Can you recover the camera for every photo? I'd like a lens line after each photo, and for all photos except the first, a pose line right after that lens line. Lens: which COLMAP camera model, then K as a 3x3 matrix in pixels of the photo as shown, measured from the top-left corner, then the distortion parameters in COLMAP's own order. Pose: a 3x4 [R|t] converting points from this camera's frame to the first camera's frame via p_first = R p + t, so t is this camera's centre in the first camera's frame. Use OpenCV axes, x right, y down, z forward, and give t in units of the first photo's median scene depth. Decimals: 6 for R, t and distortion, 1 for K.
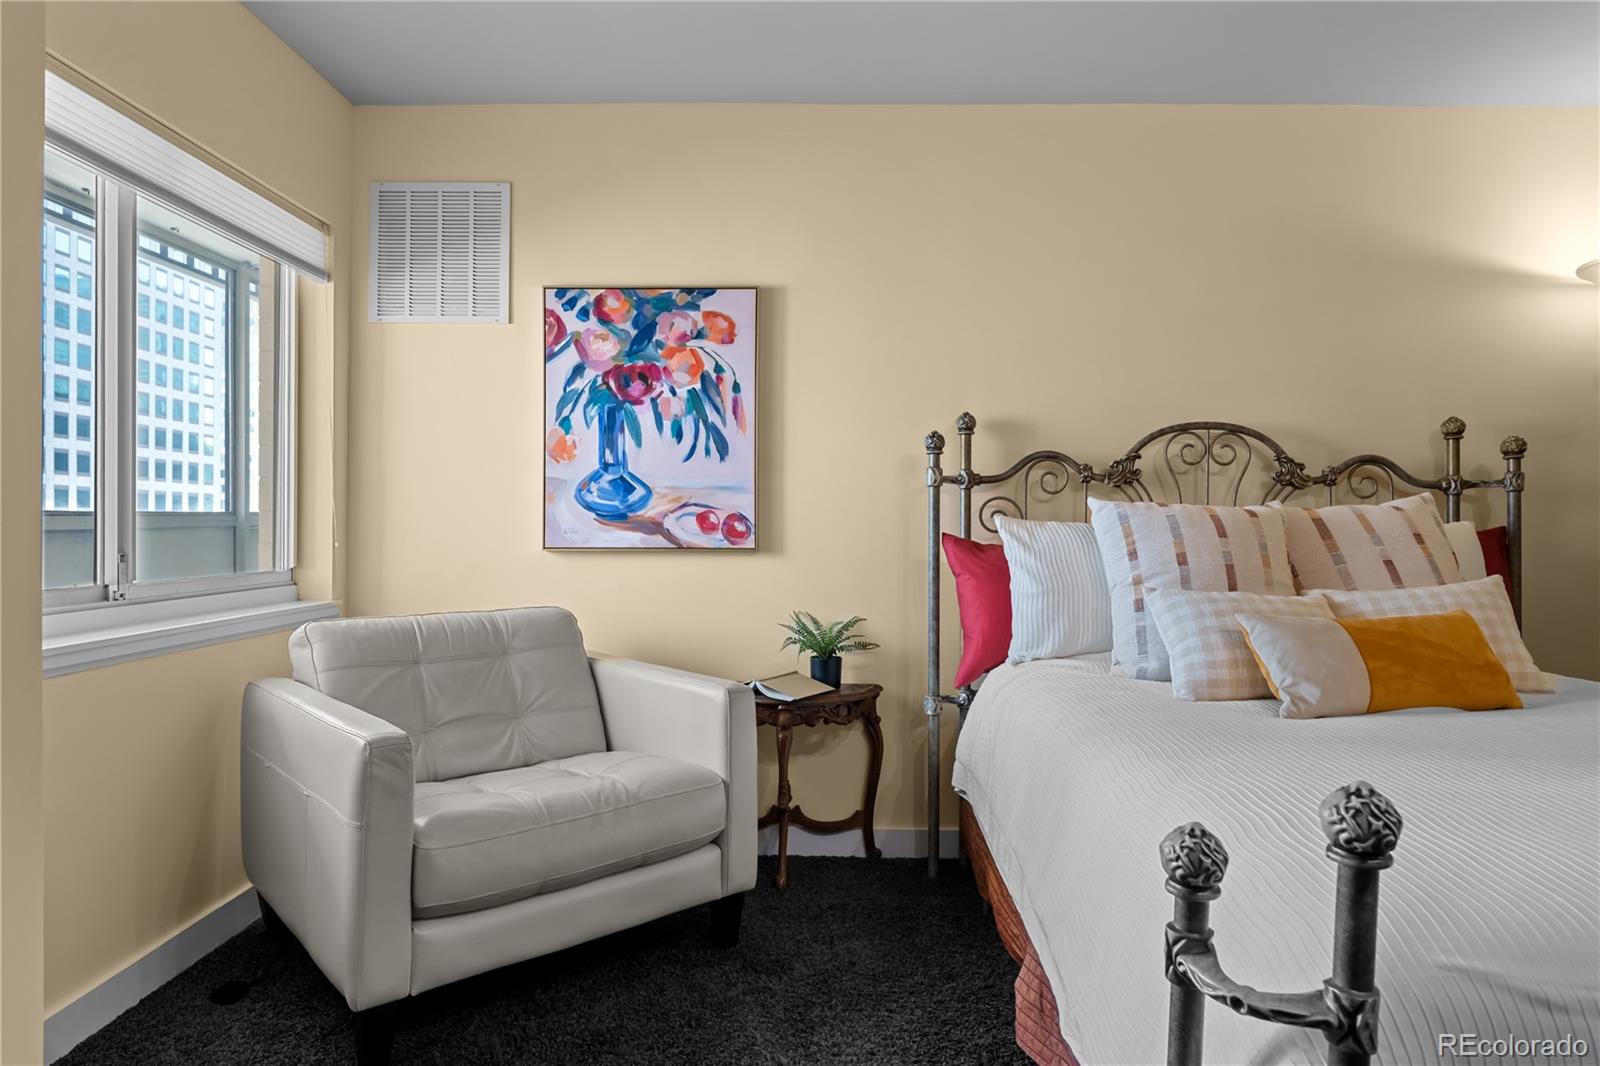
lens RADIAL K [[1104.8, 0, 800.0], [0, 1104.8, 533.0], [0, 0, 1]] dist [0.007959, 0.001873]
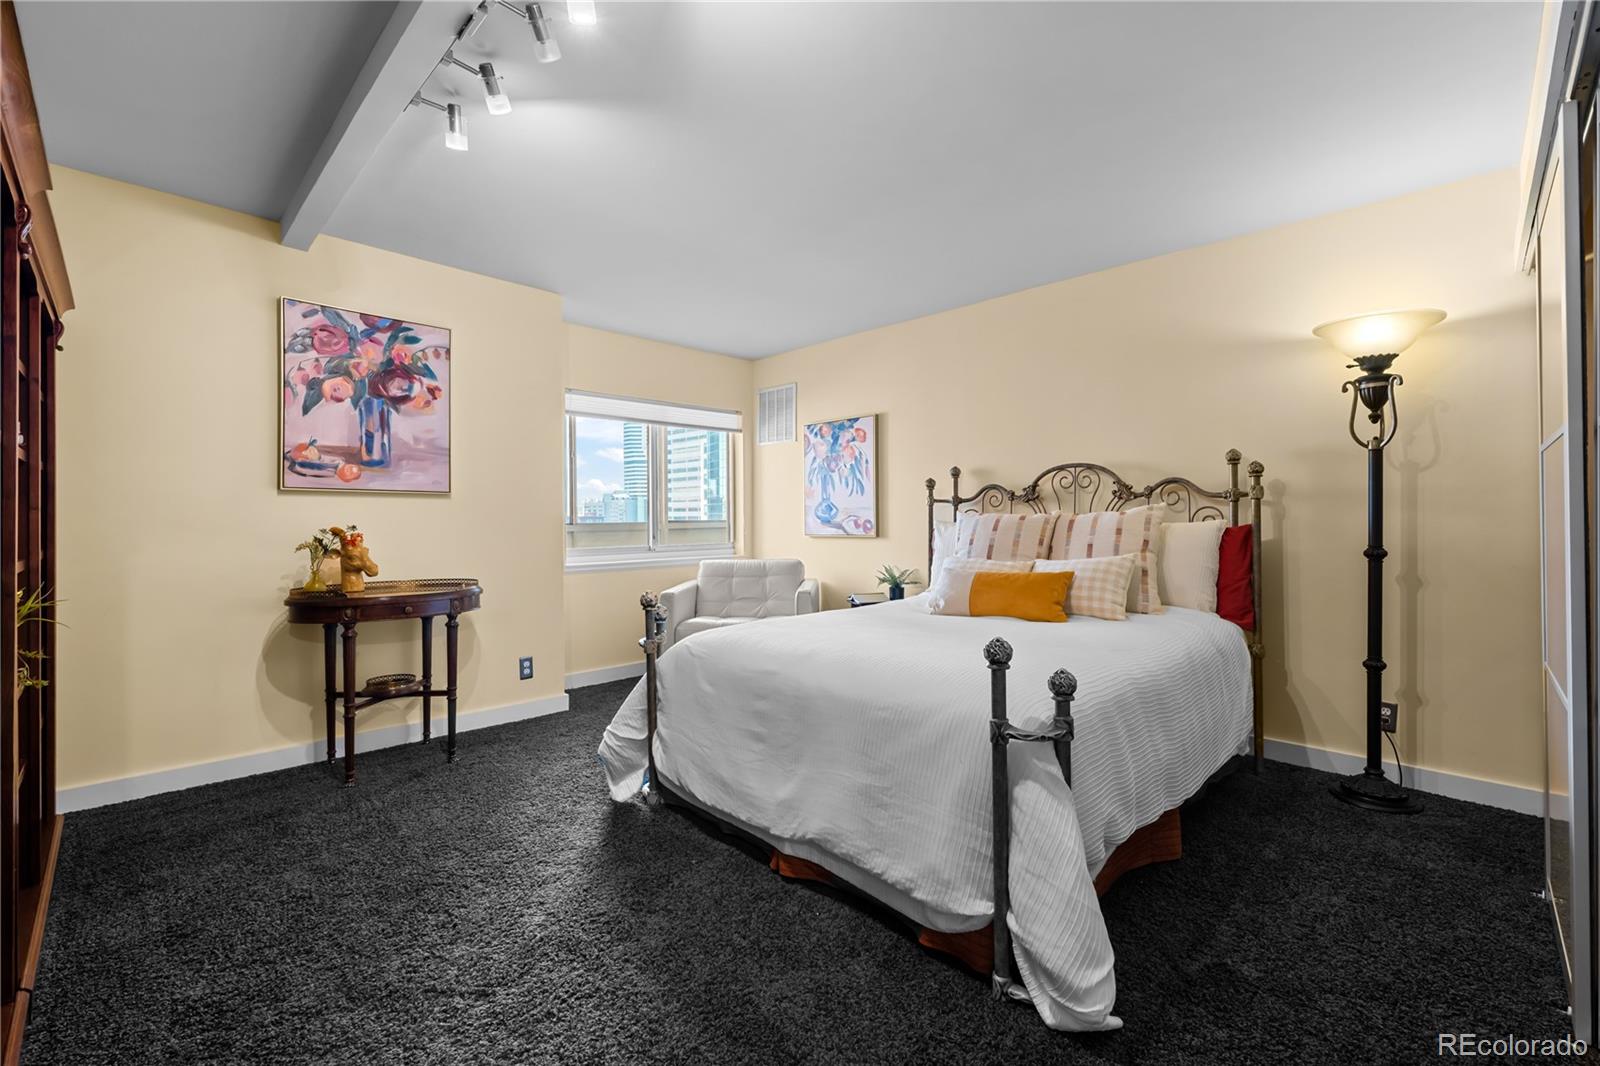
lens RADIAL K [[674.6, 0, 800.0], [0, 674.6, 533.0], [0, 0, 1]] dist [-0.001347, -0.000084]
pose [[0.718207, 0.002375, -0.695826, 0.774762], [0.004461, 0.999958, 0.008017, -0.002330], [0.695816, -0.008862, 0.718166, -0.049830]]
